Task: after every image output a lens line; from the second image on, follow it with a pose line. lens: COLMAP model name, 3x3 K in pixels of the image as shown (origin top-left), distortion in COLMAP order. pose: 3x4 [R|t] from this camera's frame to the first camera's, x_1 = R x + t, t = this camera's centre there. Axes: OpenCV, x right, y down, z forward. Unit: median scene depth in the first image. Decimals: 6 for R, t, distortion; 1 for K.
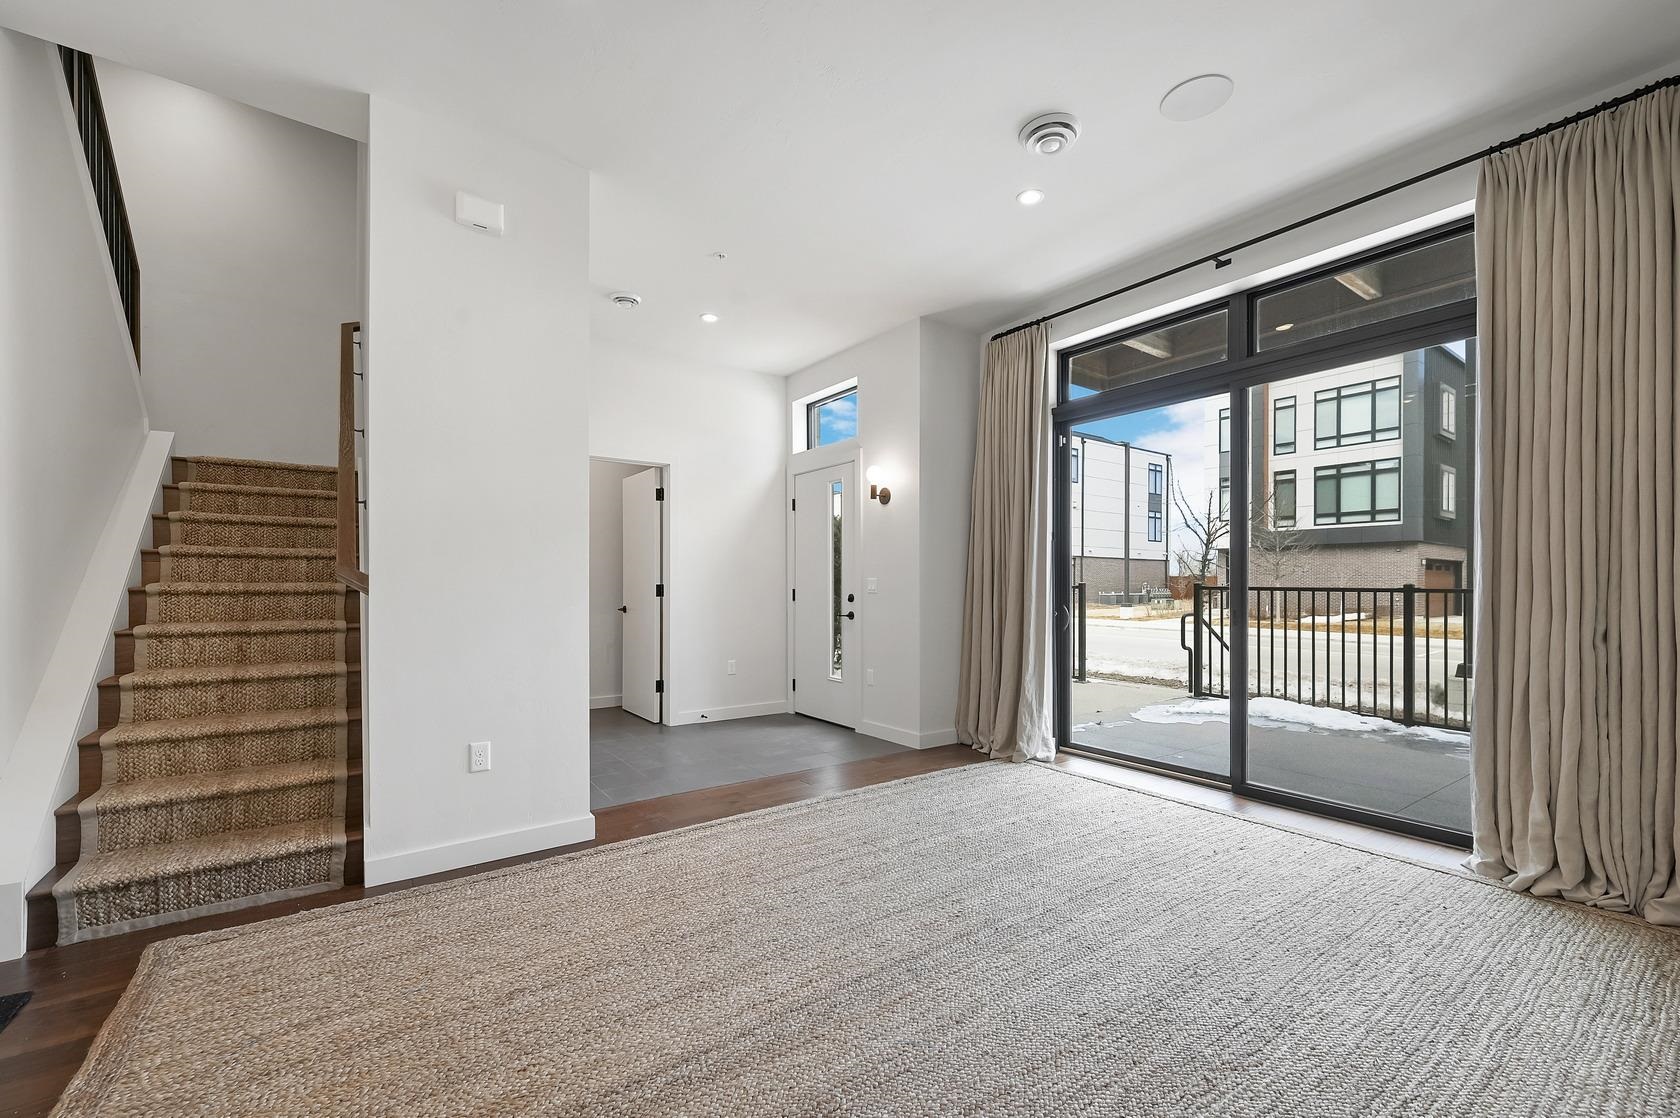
lens RADIAL K [[682.0, 0, 844.2], [0, 682.0, 570.9], [0, 0, 1]] dist [0.006500, 0.000424]
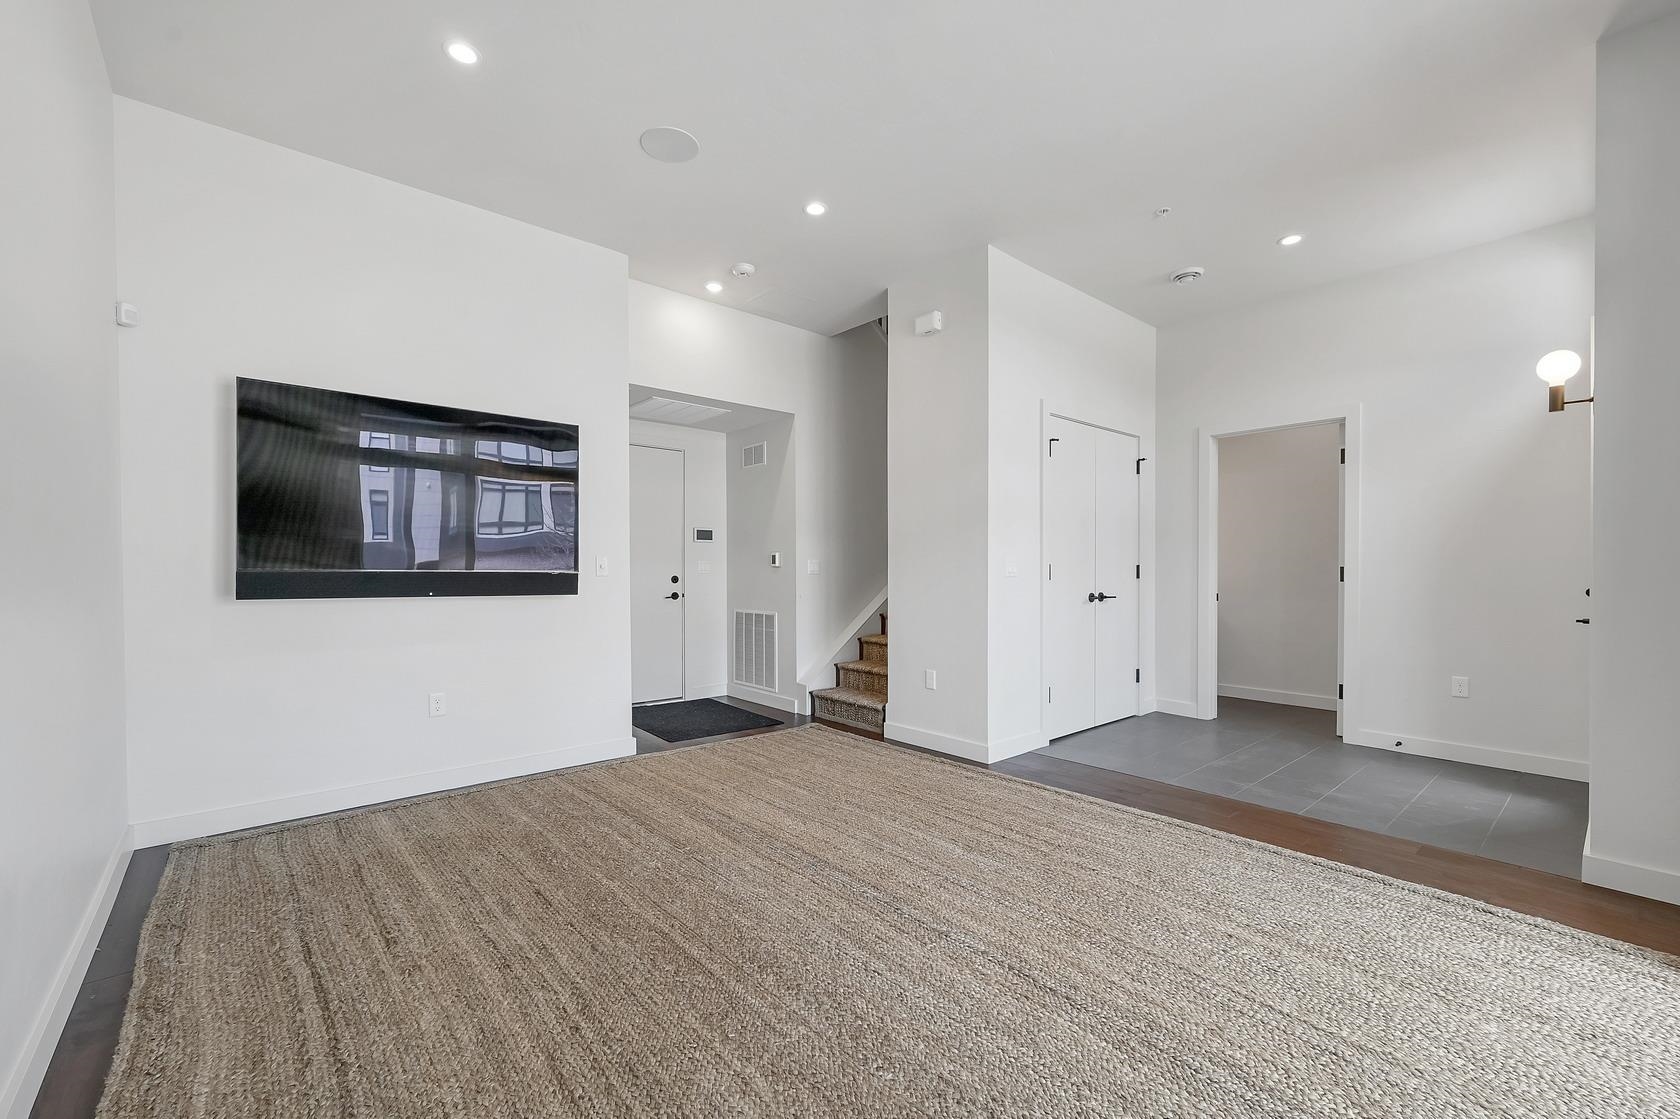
lens RADIAL K [[691.7, 0, 842.1], [0, 691.7, 565.5], [0, 0, 1]] dist [-0.000412, 0.000430]
pose [[0.098401, -0.001910, -0.995145, 1.044377], [0.021419, 0.999771, 0.000199, 0.011331], [0.994916, -0.021335, 0.098419, 0.690914]]
